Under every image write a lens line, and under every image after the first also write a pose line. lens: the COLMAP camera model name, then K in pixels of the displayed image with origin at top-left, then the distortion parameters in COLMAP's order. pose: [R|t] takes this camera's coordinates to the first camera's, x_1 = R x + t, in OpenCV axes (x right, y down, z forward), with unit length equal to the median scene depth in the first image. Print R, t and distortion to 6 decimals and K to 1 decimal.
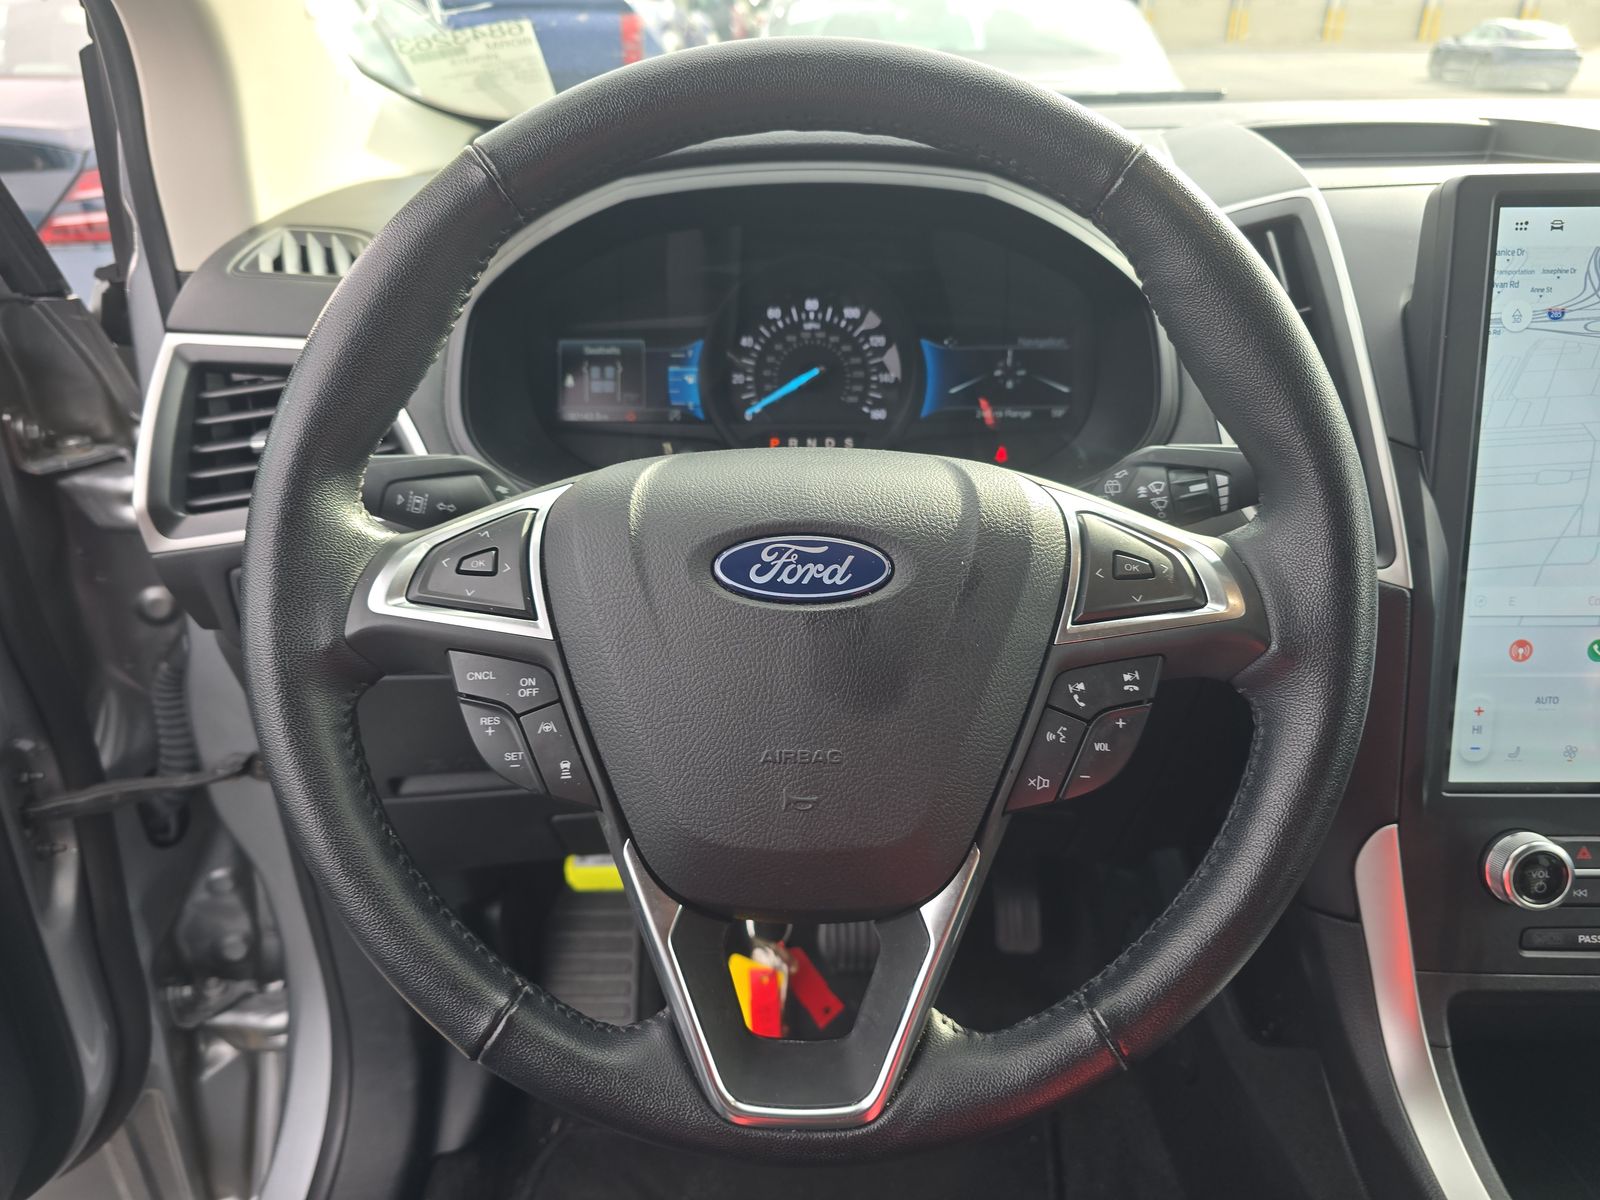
lens RADIAL K [[1080.5, 0, 796.7], [0, 1080.5, 613.8], [0, 0, 1]] dist [0.021344, -0.011503]
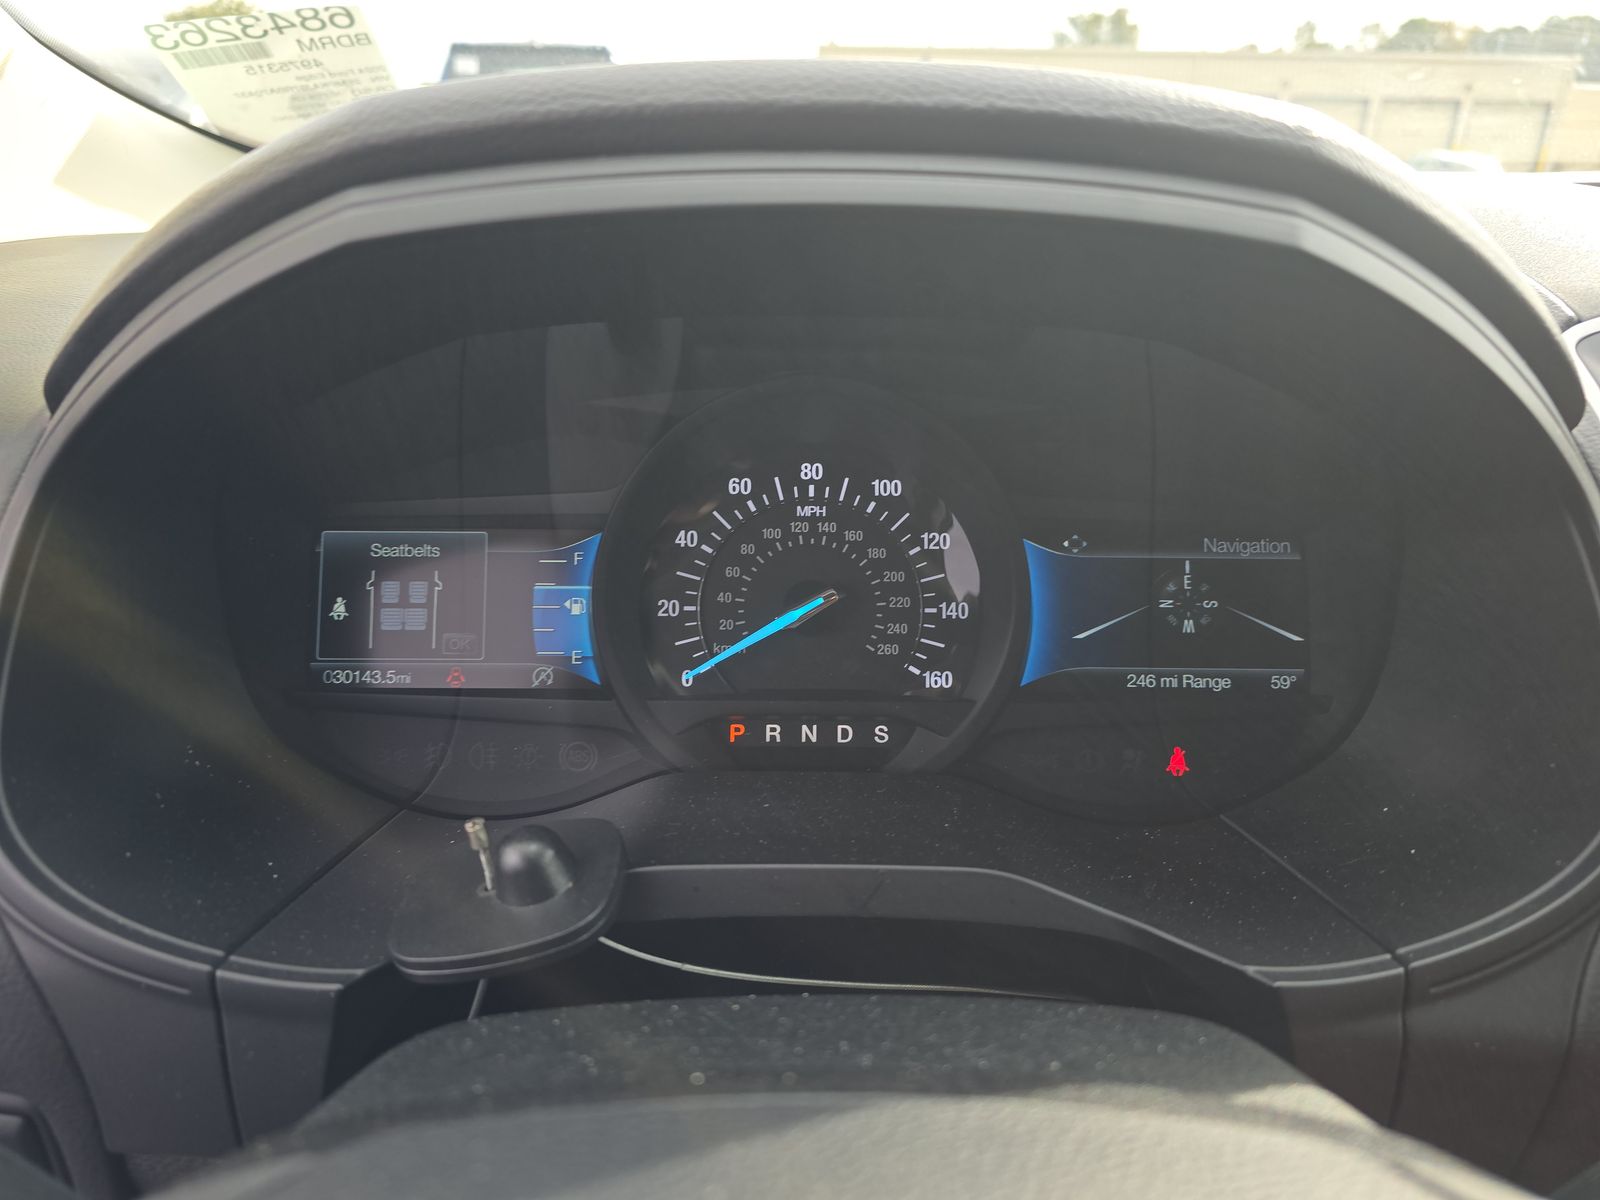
lens RADIAL K [[1080.5, 0, 807.0], [0, 1080.5, 591.6], [0, 0, 1]] dist [0.021344, -0.011503]
pose [[0.999244, 0.010210, 0.037520, -0.007401], [-0.006336, 0.994768, -0.101963, -0.173755], [-0.038364, 0.101648, 0.994080, 0.484016]]
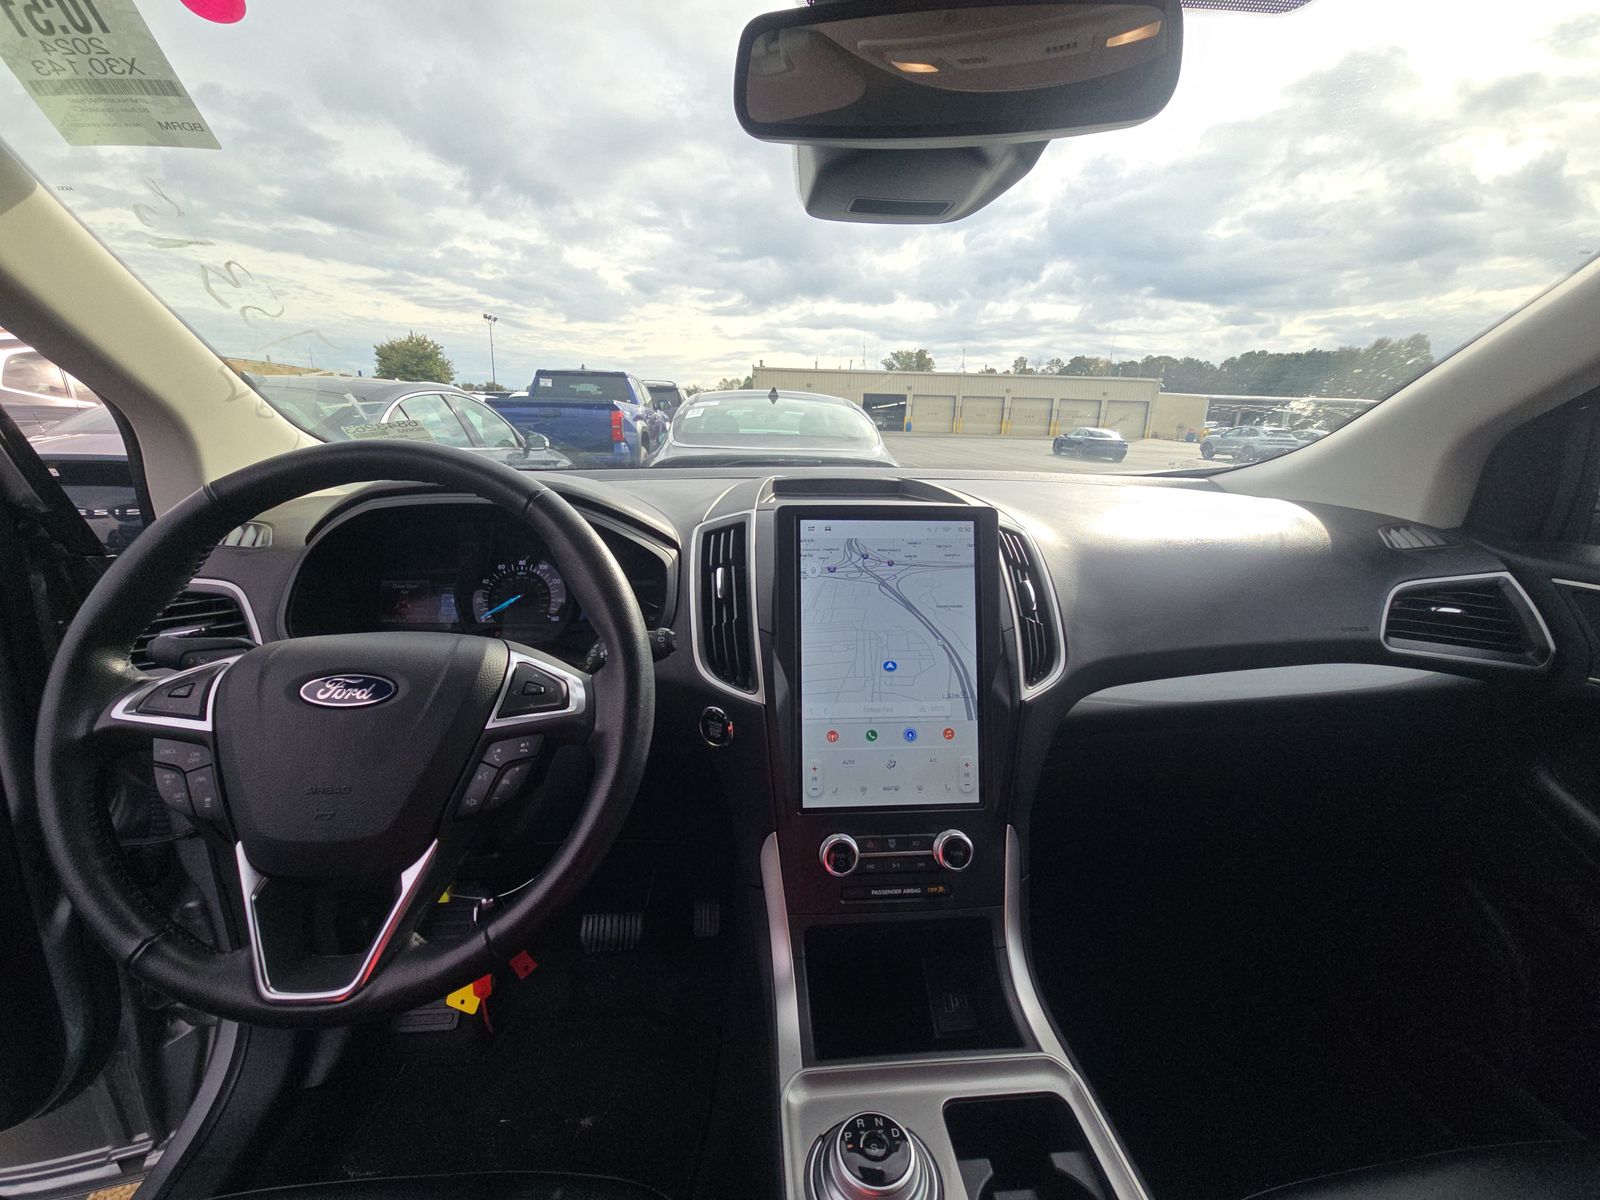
lens RADIAL K [[640.8, 0, 786.9], [0, 640.8, 620.1], [0, 0, 1]] dist [0.003512, 0.000617]
pose [[0.996241, -0.001275, 0.086610, 0.380098], [0.017830, 0.981496, -0.190650, 0.036859], [-0.084764, 0.191478, 0.977830, -0.122494]]
